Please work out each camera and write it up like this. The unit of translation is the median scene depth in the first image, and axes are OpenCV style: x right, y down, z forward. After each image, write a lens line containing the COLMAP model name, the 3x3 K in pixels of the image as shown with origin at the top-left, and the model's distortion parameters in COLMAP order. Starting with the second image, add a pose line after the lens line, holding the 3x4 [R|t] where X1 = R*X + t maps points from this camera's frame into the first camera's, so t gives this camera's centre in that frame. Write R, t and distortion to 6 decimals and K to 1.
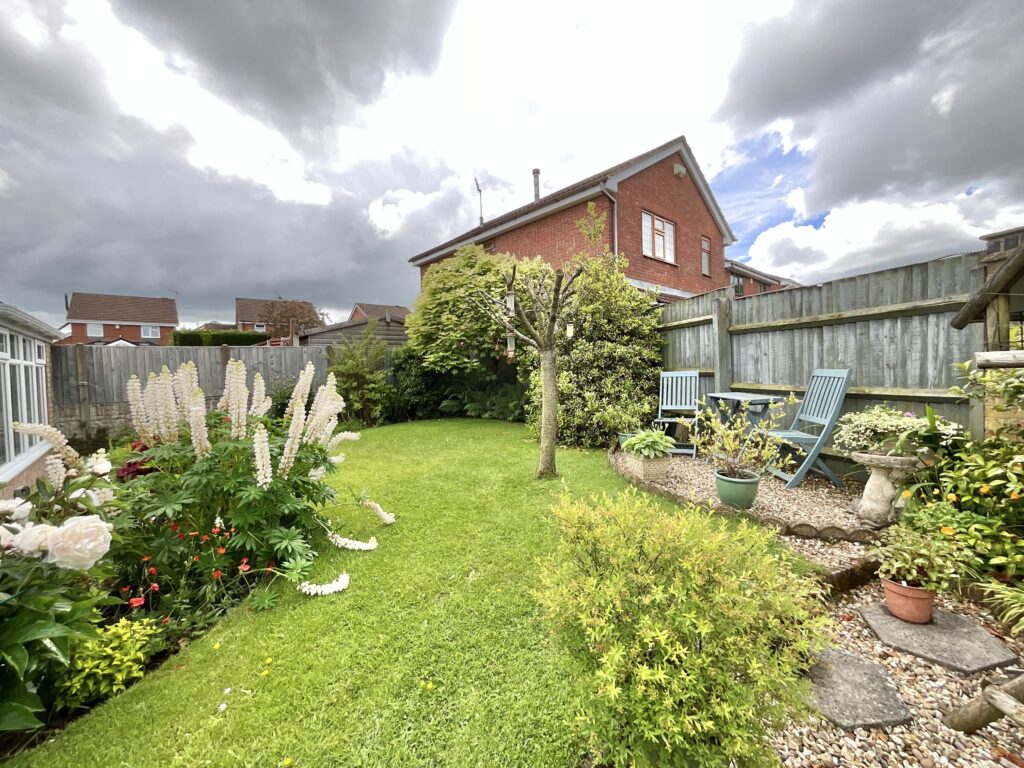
lens RADIAL K [[409.9, 0, 509.2], [0, 409.9, 377.6], [0, 0, 1]] dist [0.004120, -0.001605]
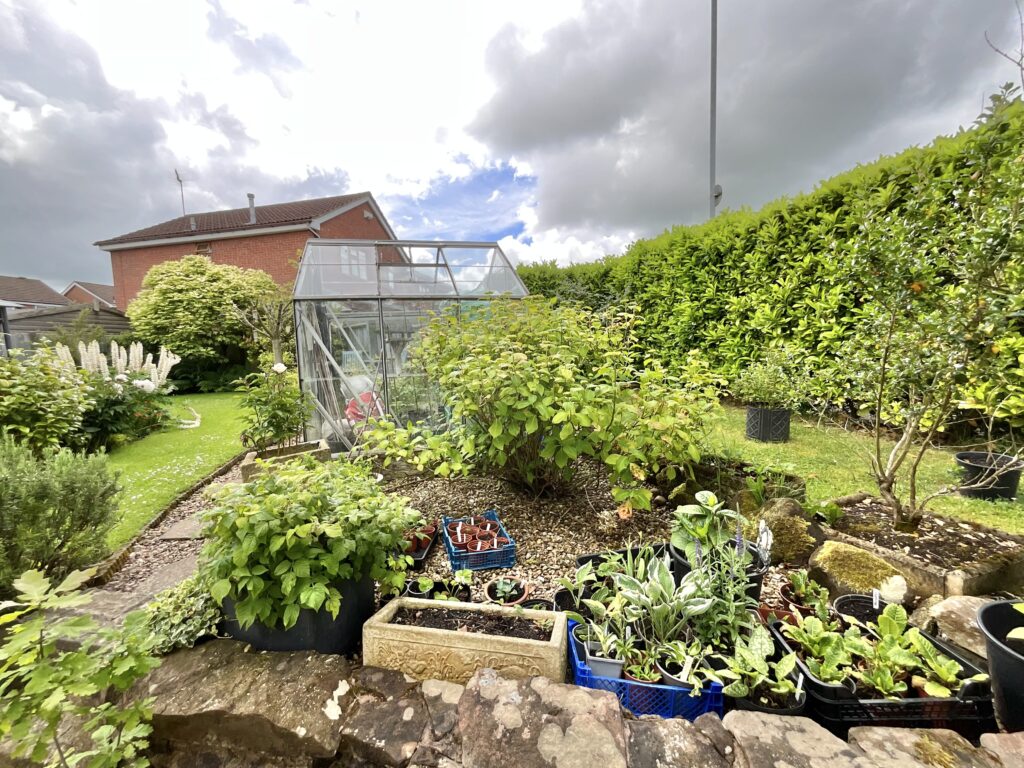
lens RADIAL K [[409.9, 0, 510.1], [0, 409.9, 384.7], [0, 0, 1]] dist [0.004120, -0.001605]
pose [[0.805923, -0.053017, 0.589642, -0.090593], [0.031333, 0.998406, 0.046944, 0.051149], [-0.591191, -0.019358, 0.806299, -0.658657]]
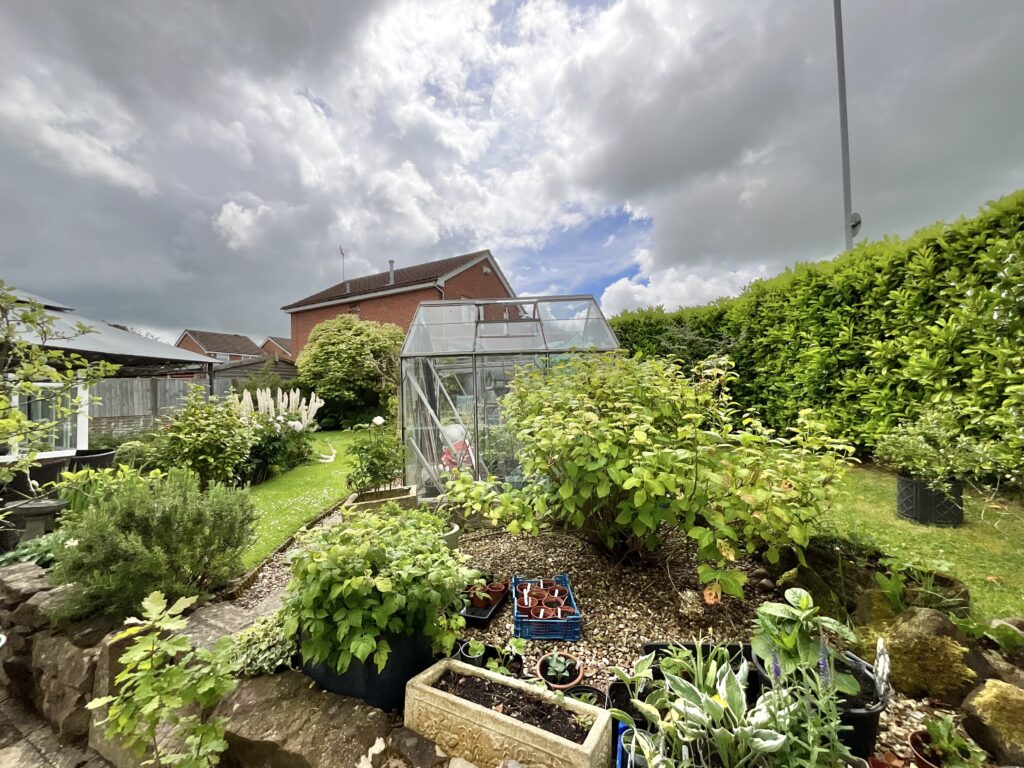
lens RADIAL K [[409.9, 0, 513.9], [0, 409.9, 390.2], [0, 0, 1]] dist [0.004120, -0.001605]
pose [[0.934579, 0.004064, 0.355732, -0.062072], [0.013361, 0.998828, -0.046513, 0.039010], [-0.355505, 0.048223, 0.933430, -0.675452]]
